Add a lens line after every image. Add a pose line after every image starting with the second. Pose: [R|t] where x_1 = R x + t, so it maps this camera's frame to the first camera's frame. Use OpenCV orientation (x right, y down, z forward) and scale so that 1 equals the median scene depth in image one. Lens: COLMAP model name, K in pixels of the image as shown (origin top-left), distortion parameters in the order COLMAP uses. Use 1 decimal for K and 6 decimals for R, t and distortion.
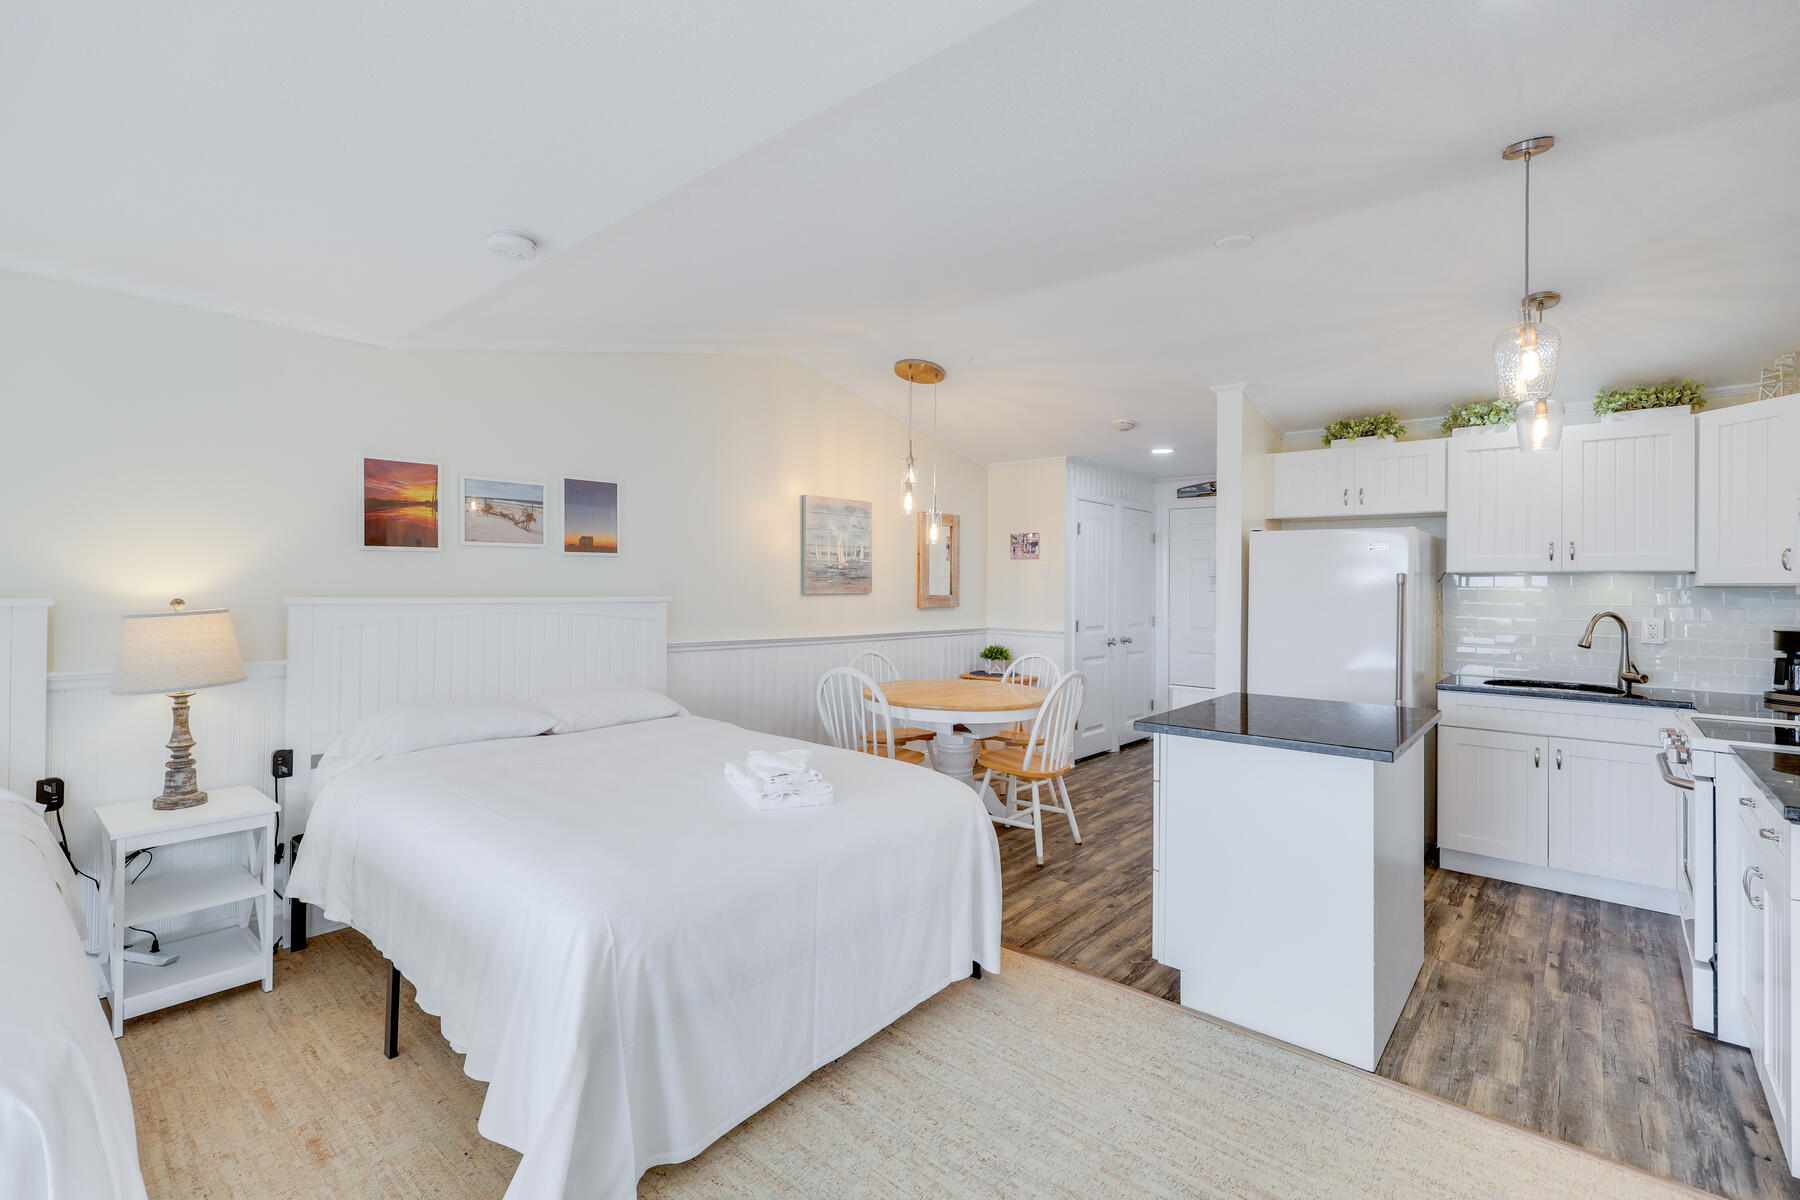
lens RADIAL K [[810.8, 0, 893.0], [0, 810.8, 577.2], [0, 0, 1]] dist [0.002620, 0.000625]
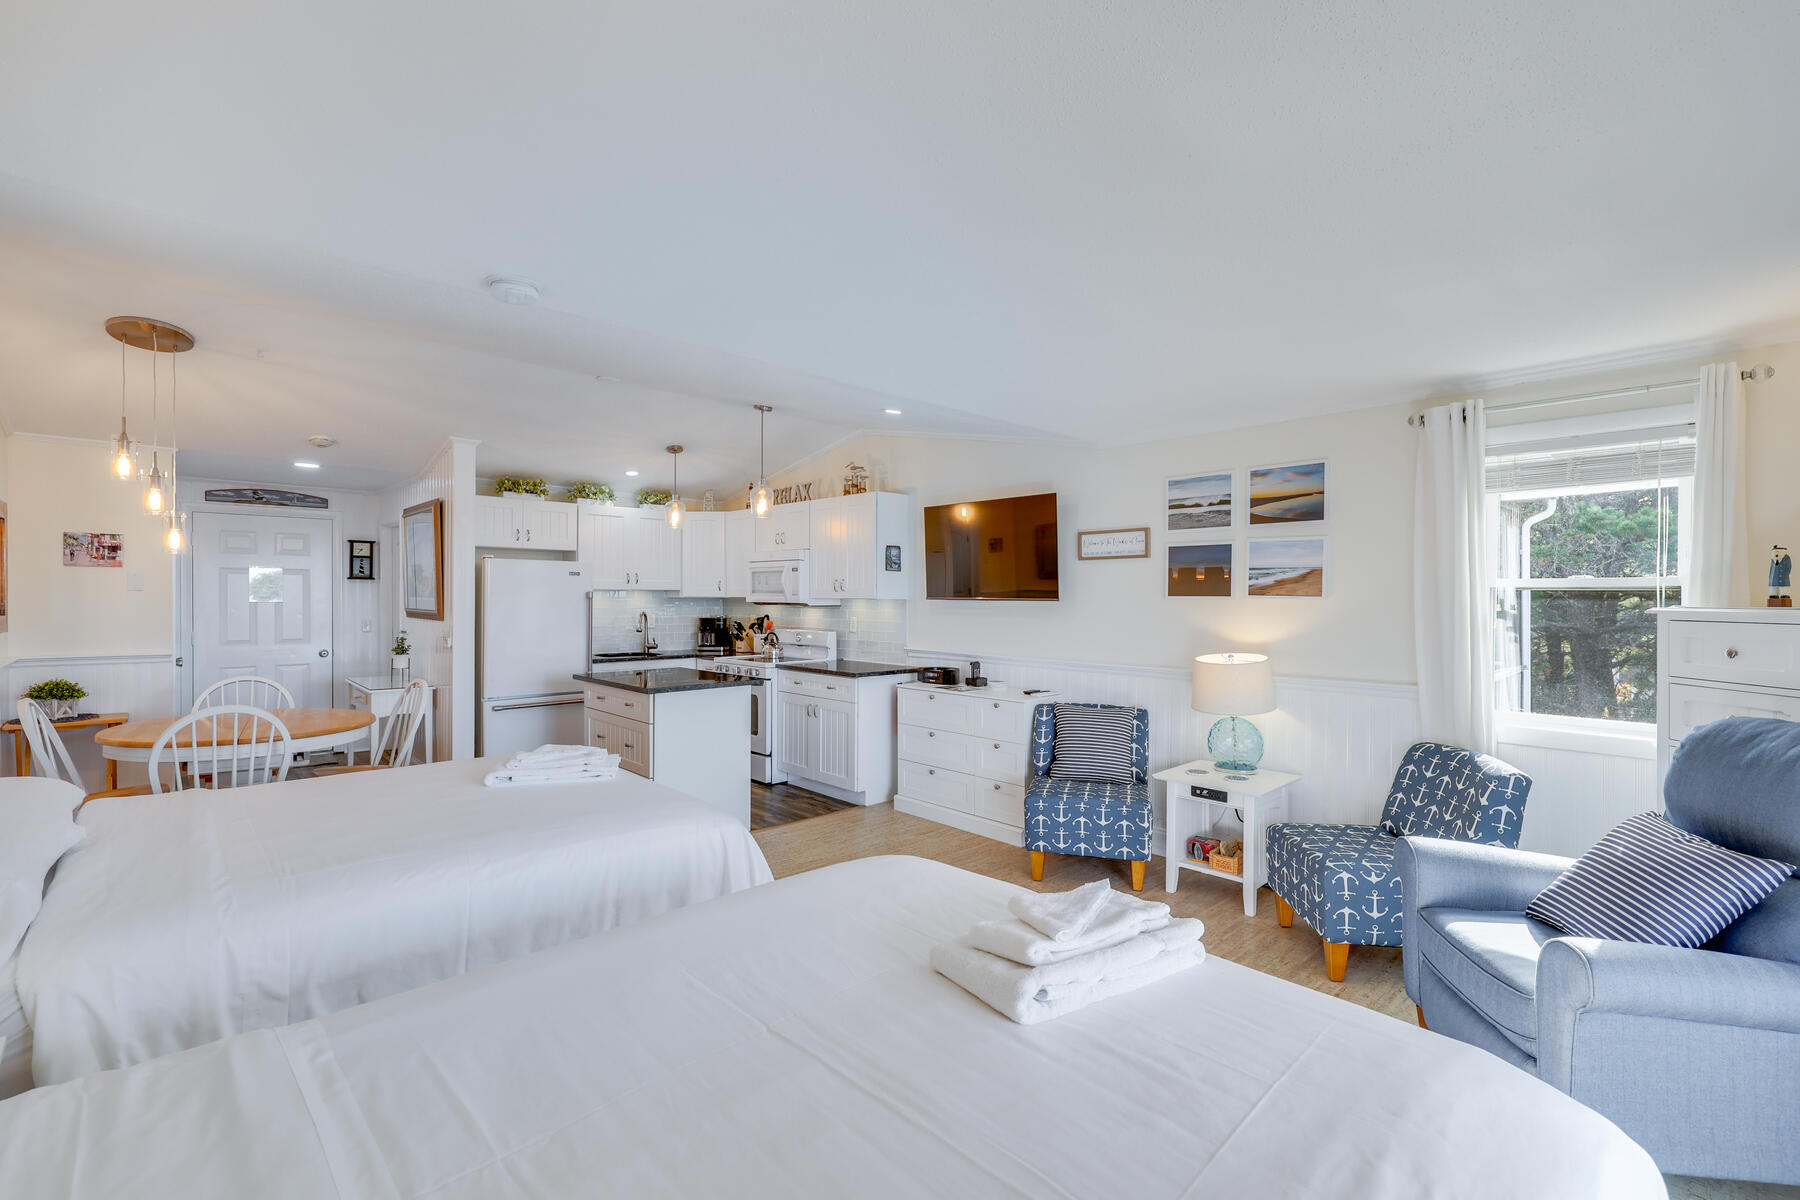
lens RADIAL K [[777.3, 0, 900.0], [0, 777.3, 600.0], [0, 0, 1]] dist [-0.001953, -0.000224]
pose [[0.100088, -0.015999, 0.994850, -0.838509], [-0.014976, 0.999733, 0.017585, -0.024207], [-0.994866, -0.016659, 0.099822, 0.252414]]
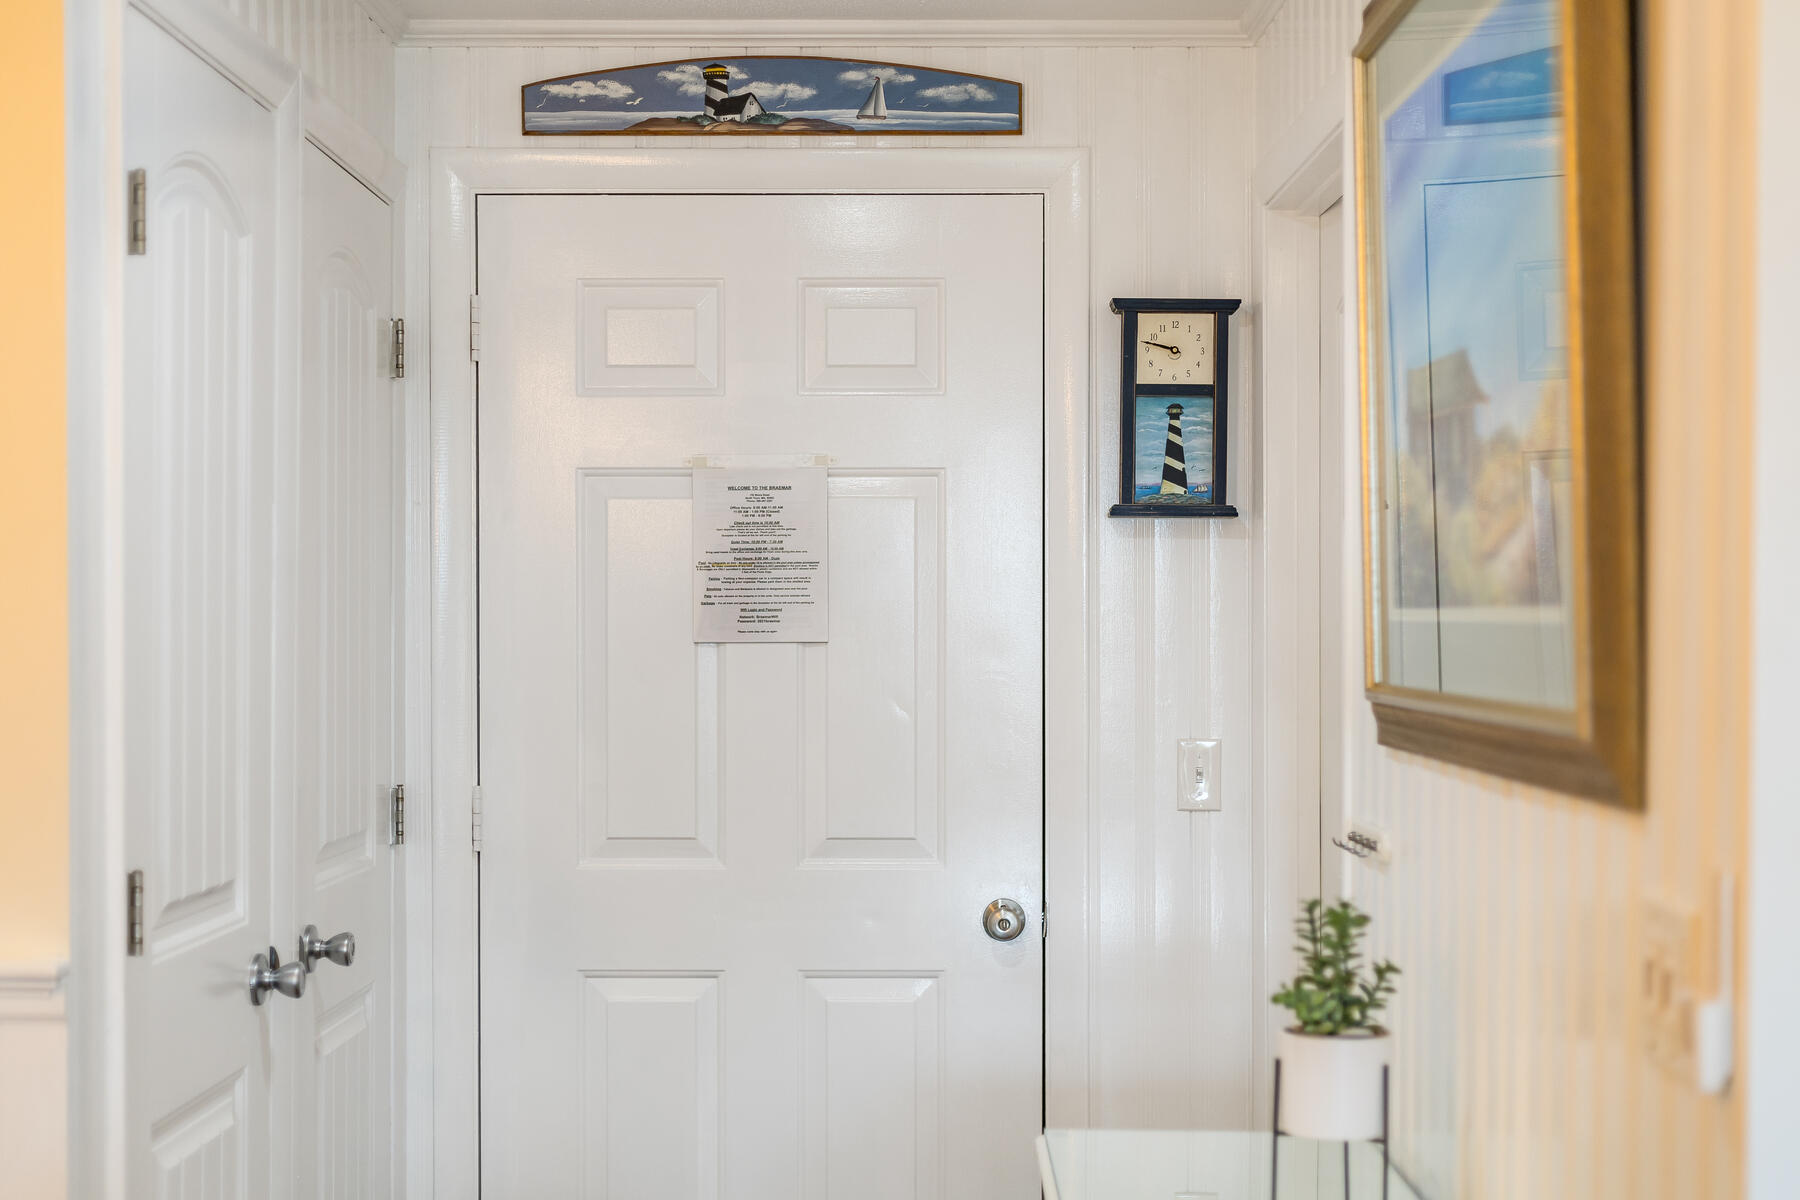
lens RADIAL K [[2620.9, 0, 895.8], [0, 2620.9, 655.0], [0, 0, 1]] dist [-0.006231, 0.029243]
pose [[0.762295, -0.017465, 0.646994, 0.059899], [0.000167, 0.999641, 0.026789, 0.006810], [-0.647230, -0.020313, 0.762024, 0.939182]]
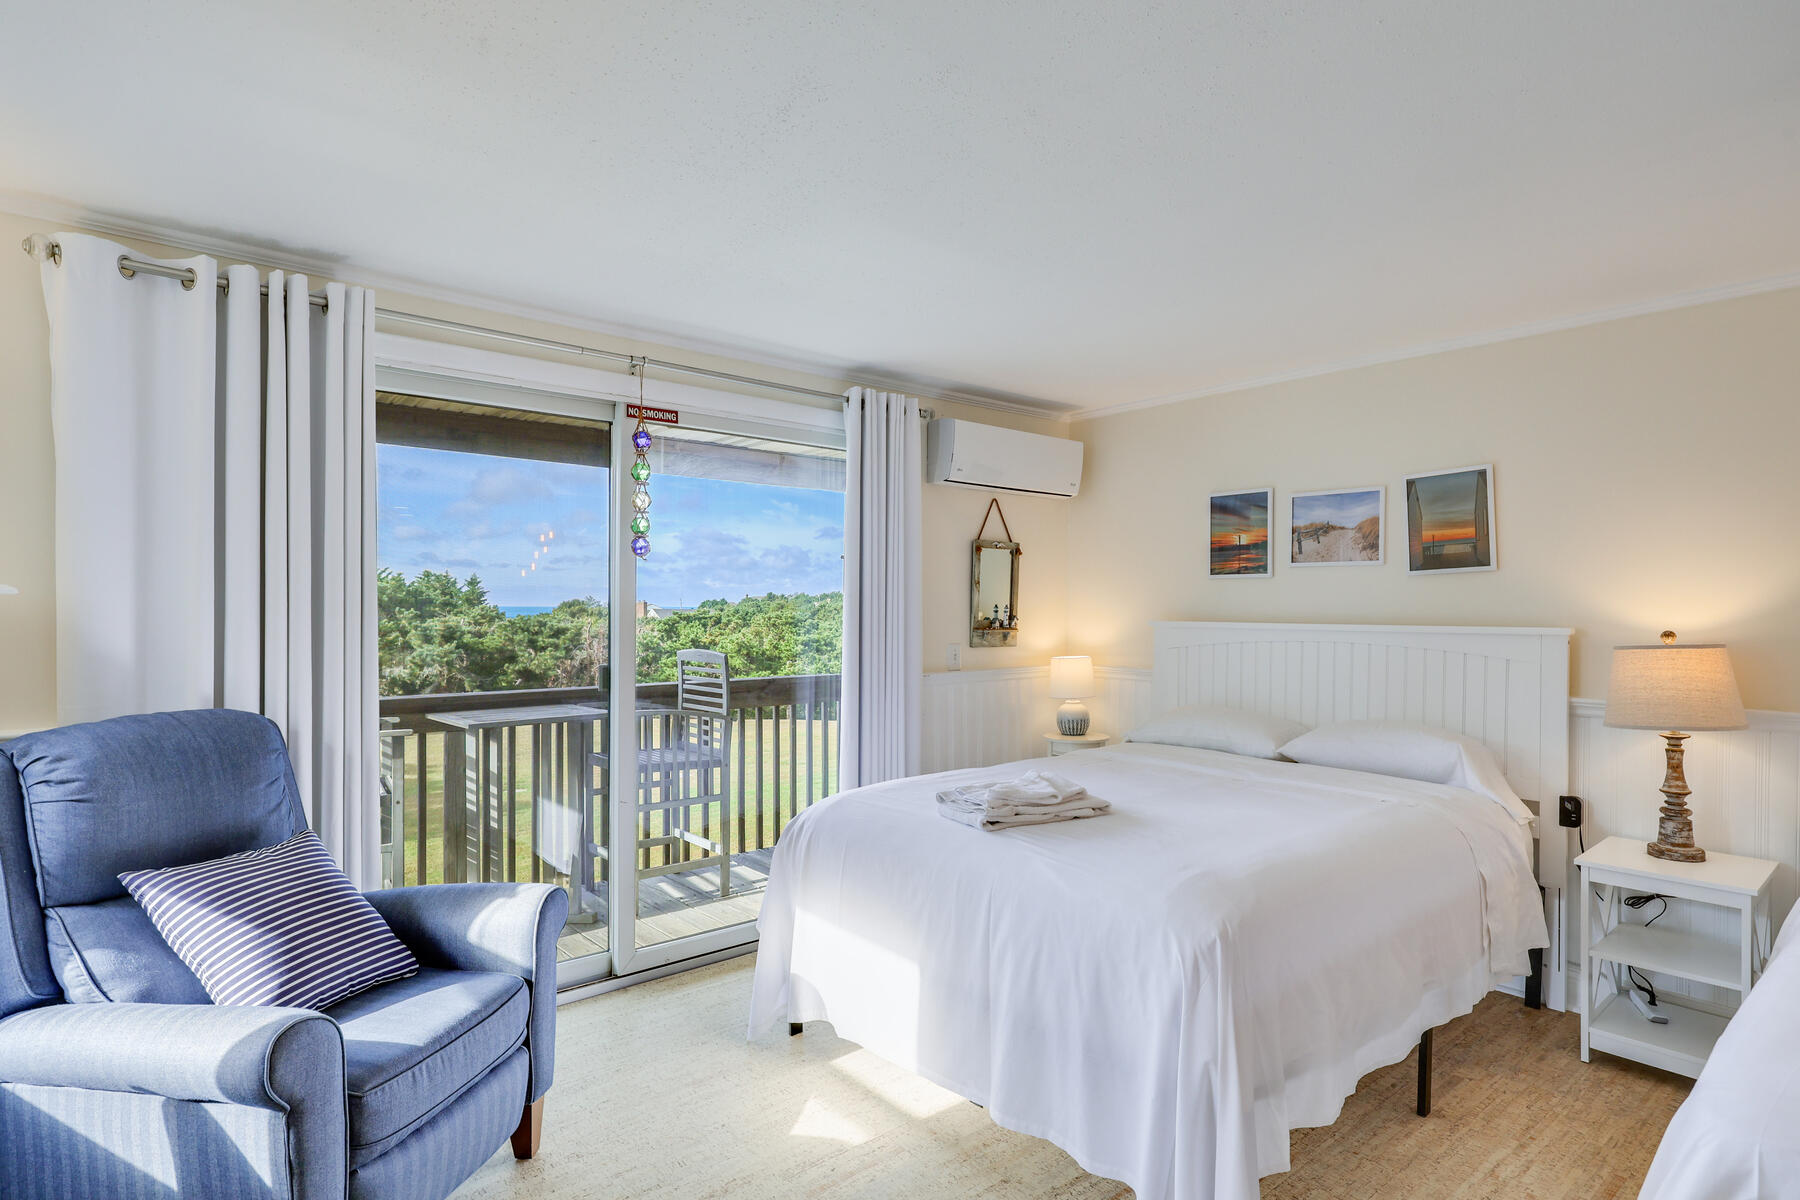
lens RADIAL K [[931.6, 0, 892.9], [0, 931.6, 598.6], [0, 0, 1]] dist [-0.000517, -0.001785]
pose [[-0.158600, -0.014321, -0.987239, 0.211146], [0.006695, 0.999856, -0.015579, 0.000132], [0.987320, -0.009081, -0.158481, 0.210516]]
